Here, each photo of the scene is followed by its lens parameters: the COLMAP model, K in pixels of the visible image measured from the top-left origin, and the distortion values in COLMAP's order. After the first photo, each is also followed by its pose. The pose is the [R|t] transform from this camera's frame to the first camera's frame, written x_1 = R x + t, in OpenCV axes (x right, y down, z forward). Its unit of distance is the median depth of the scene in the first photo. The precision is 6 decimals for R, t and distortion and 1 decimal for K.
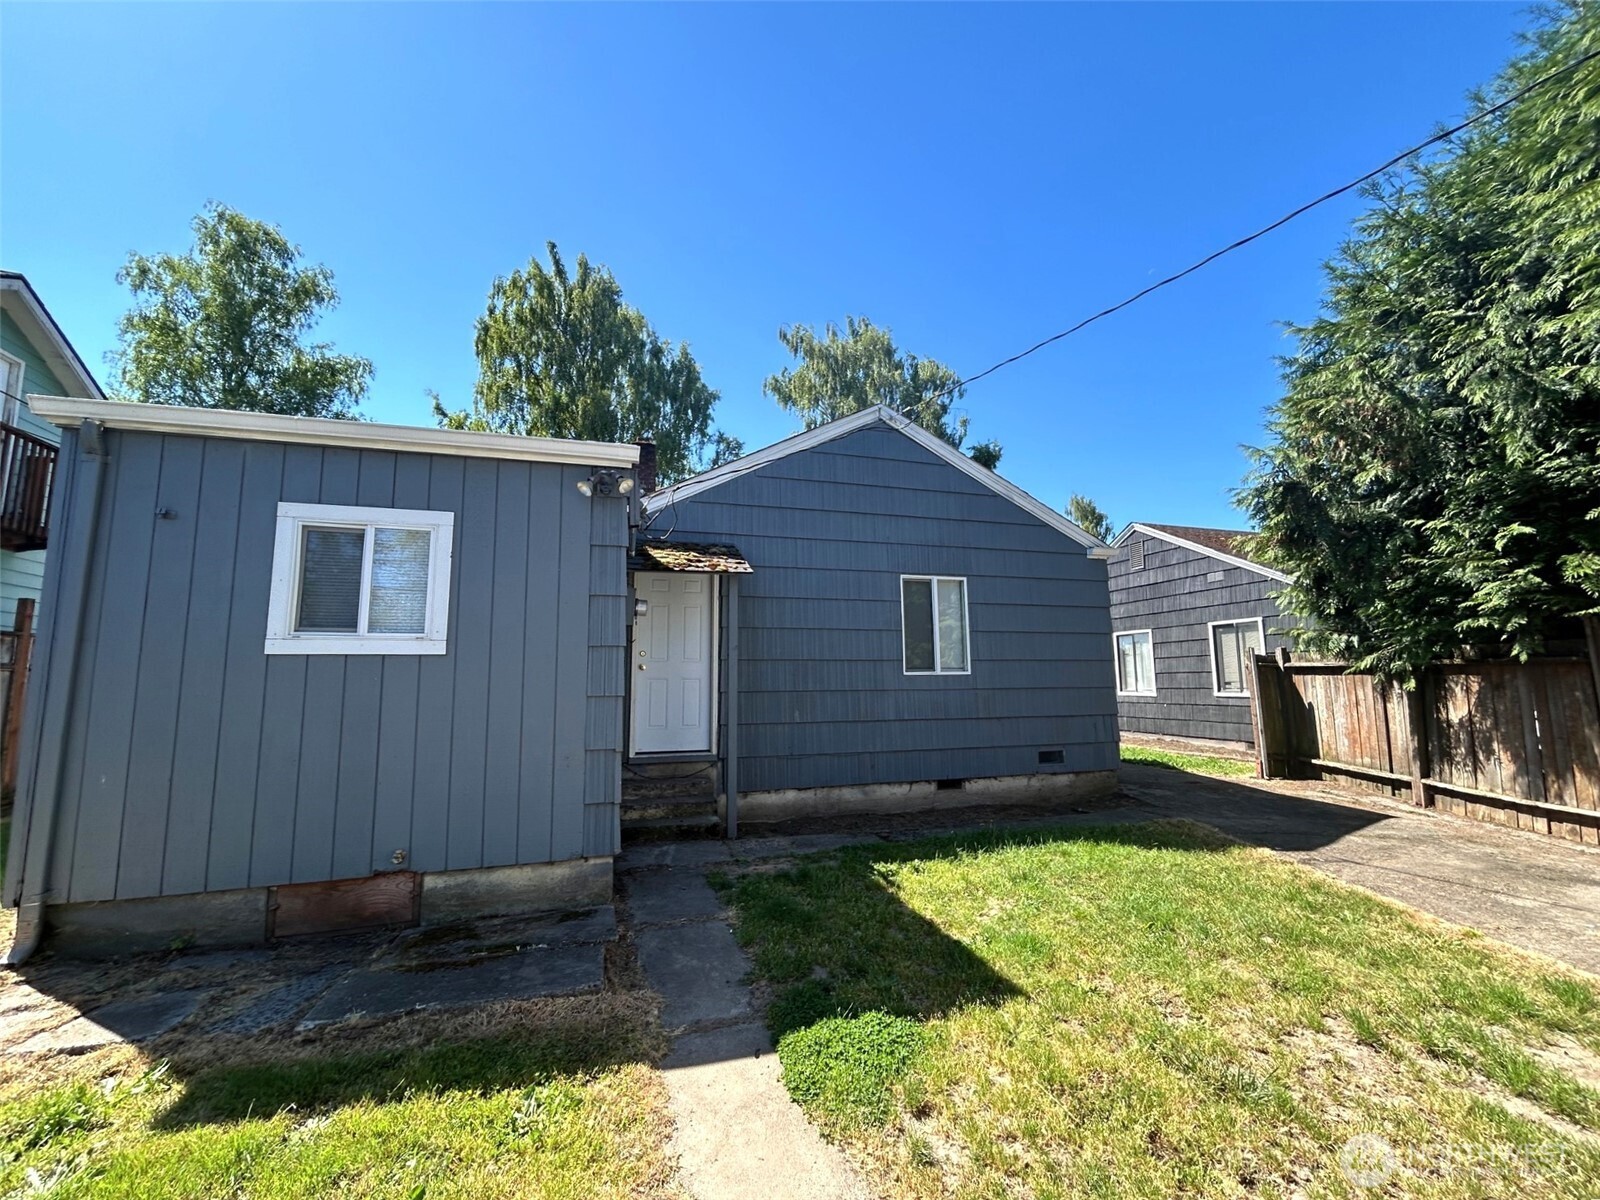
lens RADIAL K [[696.1, 0, 796.2], [0, 696.1, 601.3], [0, 0, 1]] dist [0.001067, 0.000666]
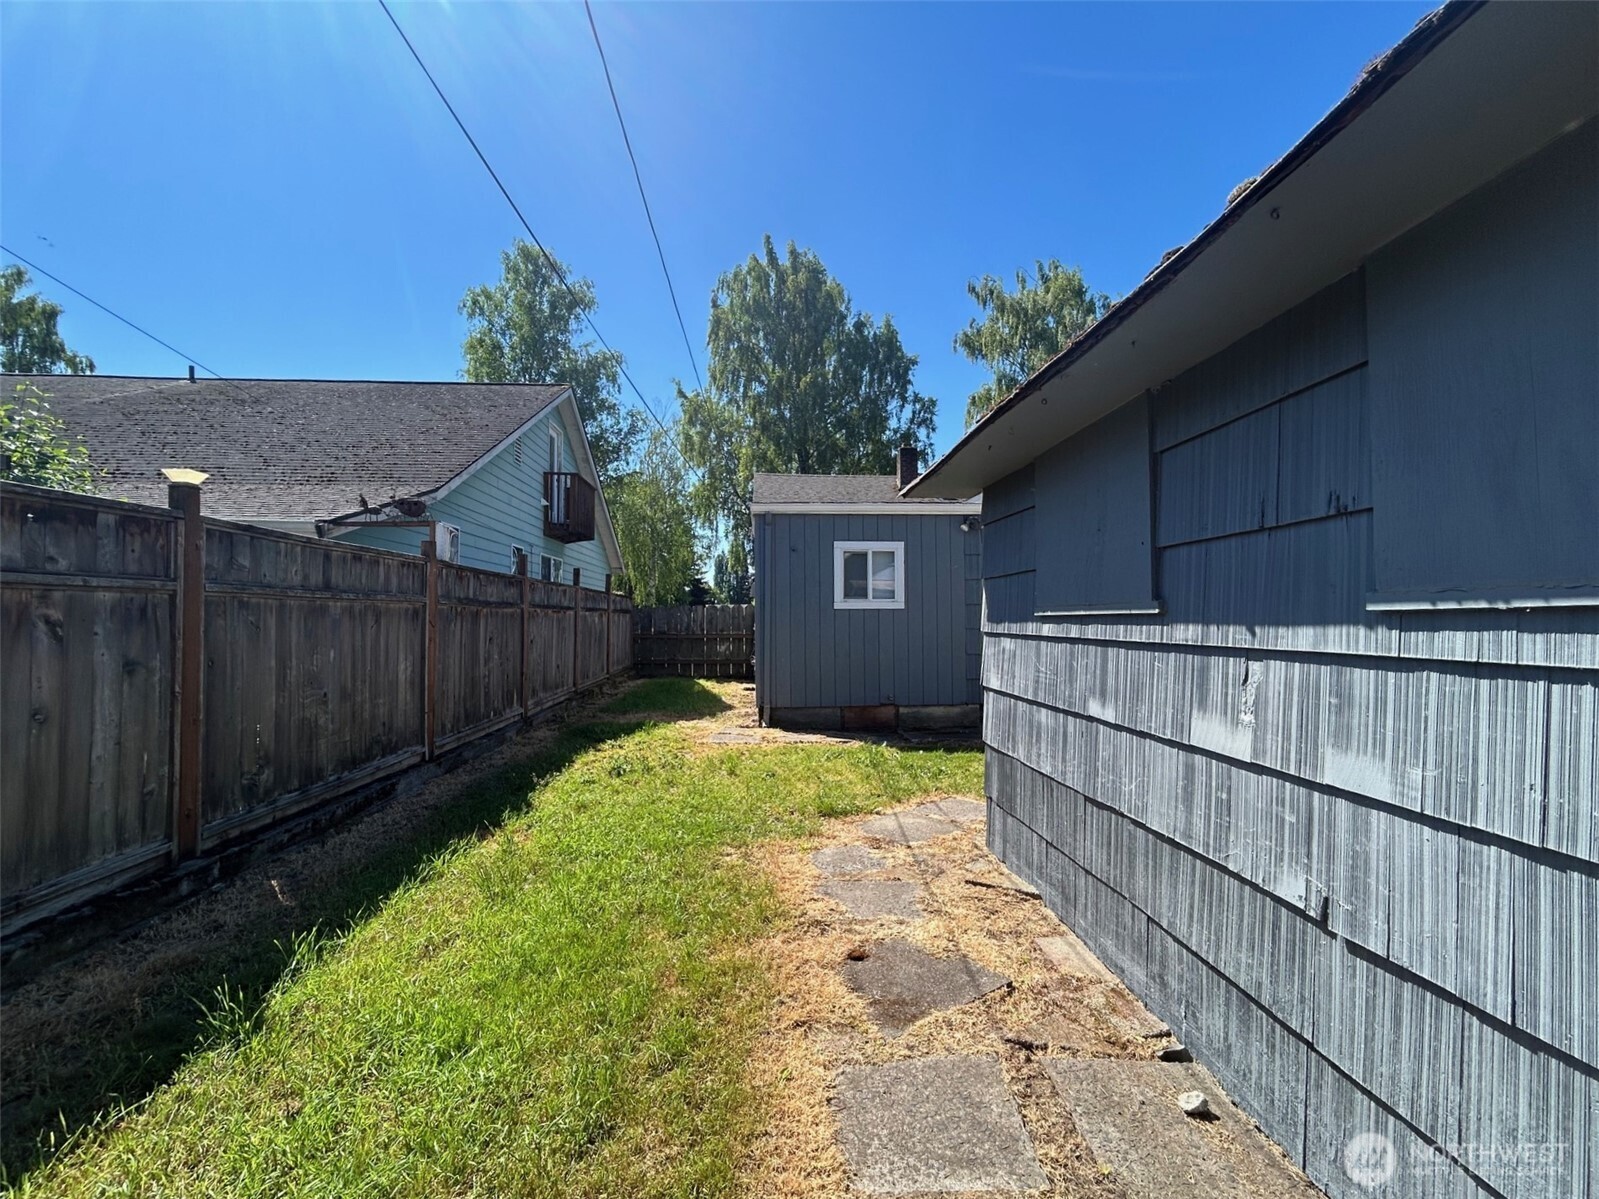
lens RADIAL K [[695.6, 0, 795.7], [0, 695.6, 600.8], [0, 0, 1]] dist [0.001067, 0.000666]
pose [[0.971704, -0.000505, -0.236199, -0.038158], [0.021300, 0.996111, 0.085495, -0.016823], [0.235238, -0.088106, 0.967936, -0.140786]]
